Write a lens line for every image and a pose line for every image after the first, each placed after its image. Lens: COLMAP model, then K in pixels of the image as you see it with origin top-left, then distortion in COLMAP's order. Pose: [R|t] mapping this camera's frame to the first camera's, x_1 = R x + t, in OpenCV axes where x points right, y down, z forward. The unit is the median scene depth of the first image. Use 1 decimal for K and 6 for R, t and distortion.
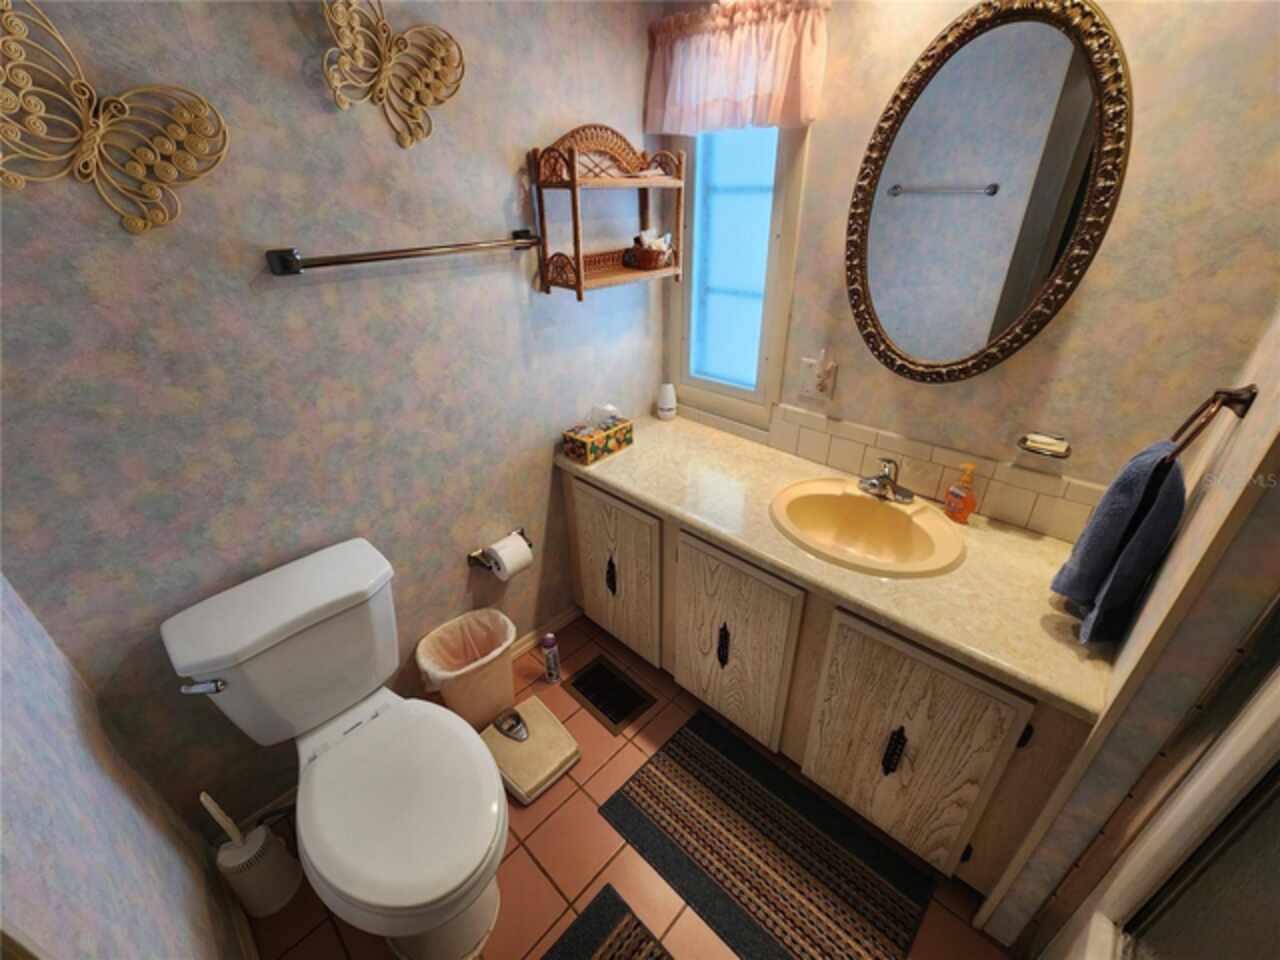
lens RADIAL K [[527.6, 0, 645.6], [0, 527.6, 478.4], [0, 0, 1]] dist [0.000882, 0.000906]
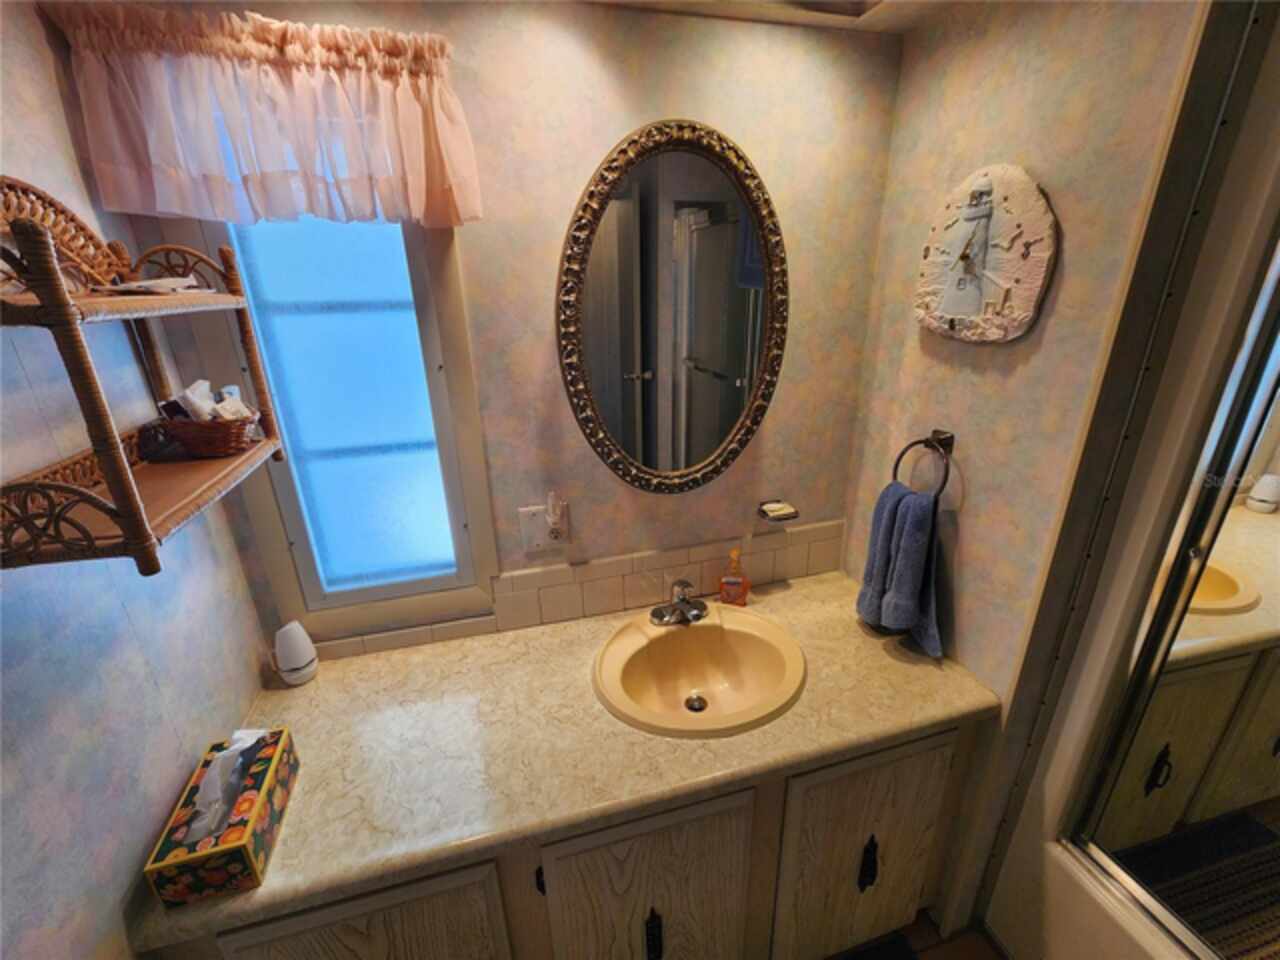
lens RADIAL K [[527.6, 0, 636.0], [0, 527.6, 478.1], [0, 0, 1]] dist [0.000882, 0.000906]
pose [[0.517219, -0.293843, 0.803829, -0.254203], [0.419986, 0.905494, 0.060769, -0.288102], [-0.745719, 0.306166, 0.591749, 0.482367]]
